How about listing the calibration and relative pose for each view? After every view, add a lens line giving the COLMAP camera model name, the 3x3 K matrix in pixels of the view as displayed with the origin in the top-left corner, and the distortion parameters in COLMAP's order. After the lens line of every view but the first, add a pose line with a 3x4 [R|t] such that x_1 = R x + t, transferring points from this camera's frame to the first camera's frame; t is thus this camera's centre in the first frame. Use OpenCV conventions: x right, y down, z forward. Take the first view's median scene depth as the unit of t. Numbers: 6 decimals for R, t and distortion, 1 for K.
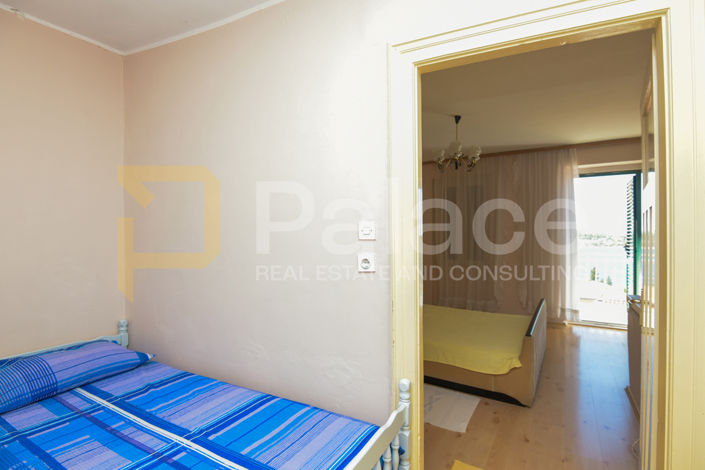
lens RADIAL K [[322.4, 0, 365.4], [0, 322.4, 235.4], [0, 0, 1]] dist [-0.007728, 0.000377]
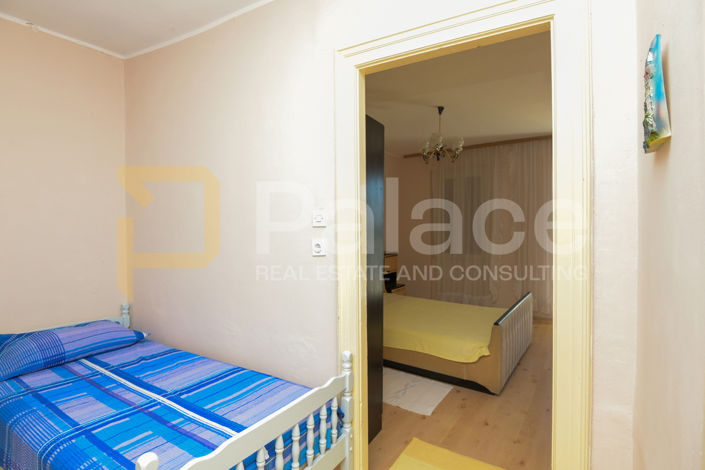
lens RADIAL K [[339.8, 0, 352.5], [0, 339.8, 235.0], [0, 0, 1]] dist [-0.002388, -0.001077]
pose [[0.996177, 0.004411, -0.087242, 0.167575], [-0.003436, 0.999930, 0.011324, 0.021793], [0.087285, -0.010981, 0.996123, -0.115755]]
